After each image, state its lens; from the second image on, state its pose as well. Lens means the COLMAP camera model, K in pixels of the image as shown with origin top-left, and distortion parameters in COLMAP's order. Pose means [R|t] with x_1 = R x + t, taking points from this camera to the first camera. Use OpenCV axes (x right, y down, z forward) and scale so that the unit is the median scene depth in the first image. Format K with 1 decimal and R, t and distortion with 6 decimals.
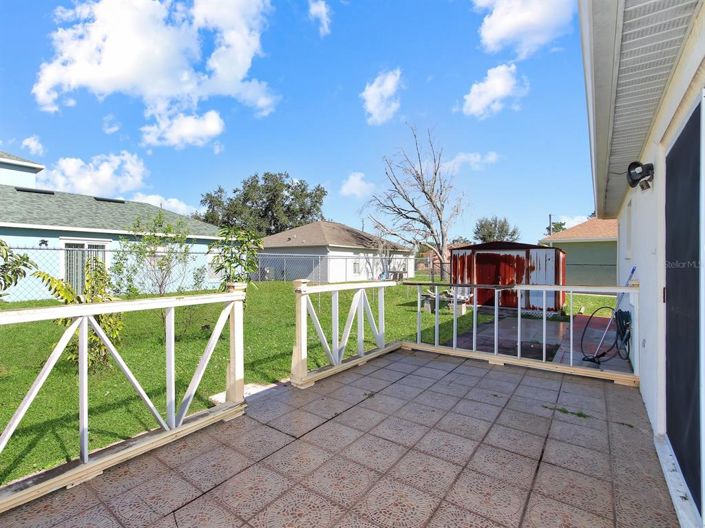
lens RADIAL K [[330.9, 0, 344.5], [0, 330.9, 270.6], [0, 0, 1]] dist [0.007032, 0.000457]
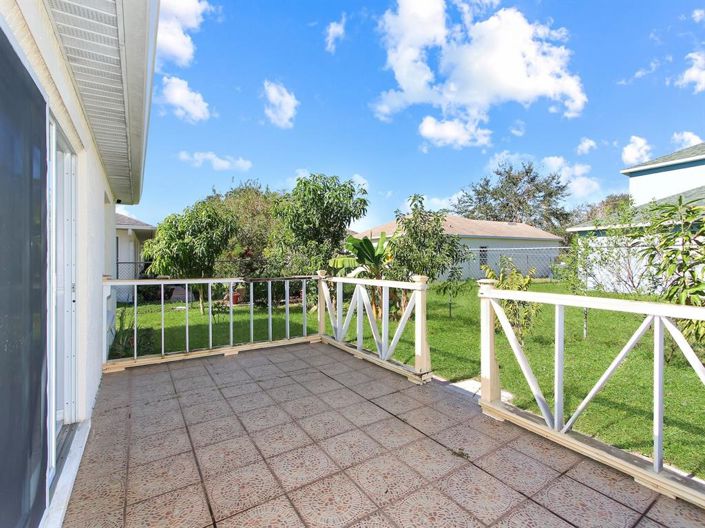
lens RADIAL K [[320.8, 0, 352.5], [0, 320.8, 264.0], [0, 0, 1]] dist [0.002530, 0.000351]
pose [[-0.320002, 0.009081, -0.947373, 1.002354], [-0.018453, 0.999705, 0.015815, -0.023958], [0.947237, 0.022543, -0.319740, 1.297423]]
